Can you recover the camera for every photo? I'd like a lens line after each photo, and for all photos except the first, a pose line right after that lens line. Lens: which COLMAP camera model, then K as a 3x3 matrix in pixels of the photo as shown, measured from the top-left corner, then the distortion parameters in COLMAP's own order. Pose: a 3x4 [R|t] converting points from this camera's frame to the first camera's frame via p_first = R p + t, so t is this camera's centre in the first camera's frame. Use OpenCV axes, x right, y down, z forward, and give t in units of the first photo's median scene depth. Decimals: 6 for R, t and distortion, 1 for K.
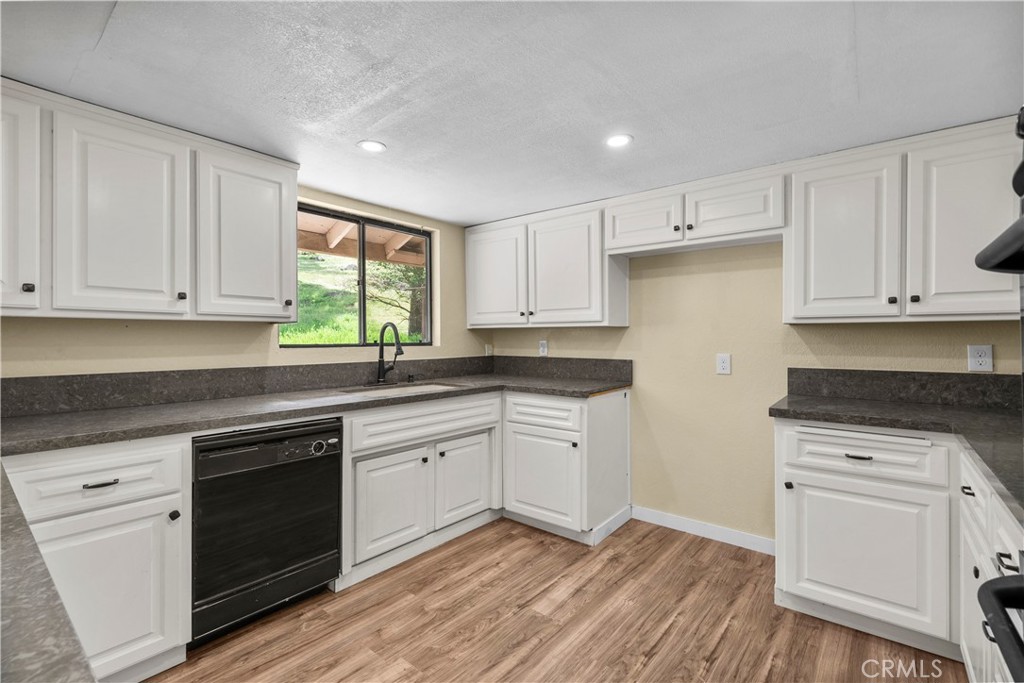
lens RADIAL K [[443.0, 0, 512.4], [0, 443.0, 336.4], [0, 0, 1]] dist [0.002339, -0.000817]
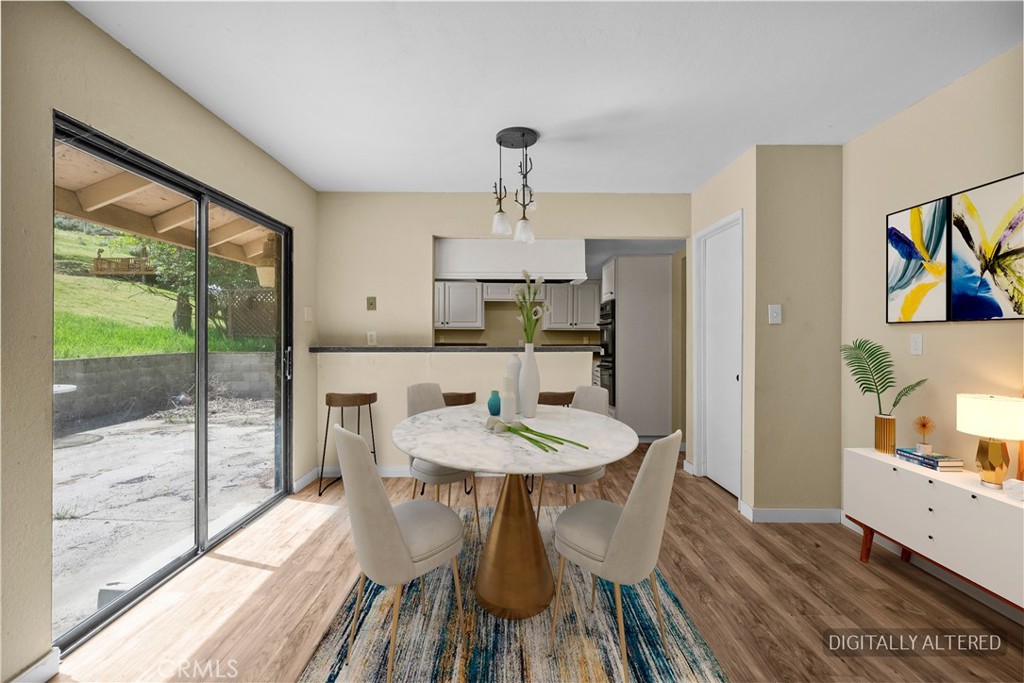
lens RADIAL K [[443.0, 0, 509.8], [0, 443.0, 339.7], [0, 0, 1]] dist [0.002339, -0.000817]
pose [[0.768609, -0.001556, 0.639717, -1.466919], [-0.005214, 0.999949, 0.008698, 0.012536], [-0.639697, -0.010021, 0.768561, -1.168249]]
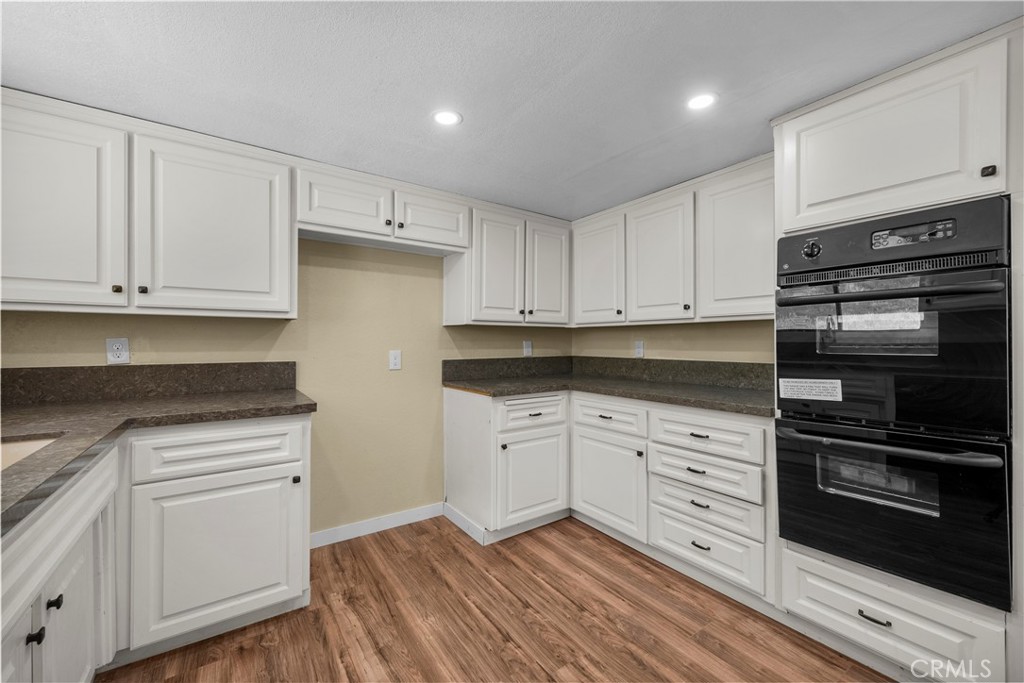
lens RADIAL K [[409.7, 0, 494.3], [0, 409.7, 340.3], [0, 0, 1]] dist [-0.002382, 0.000032]
pose [[0.299645, 0.004394, 0.954041, -0.430486], [-0.004245, 0.999986, -0.003272, 0.018038], [-0.954041, -0.003070, 0.299659, 0.521916]]
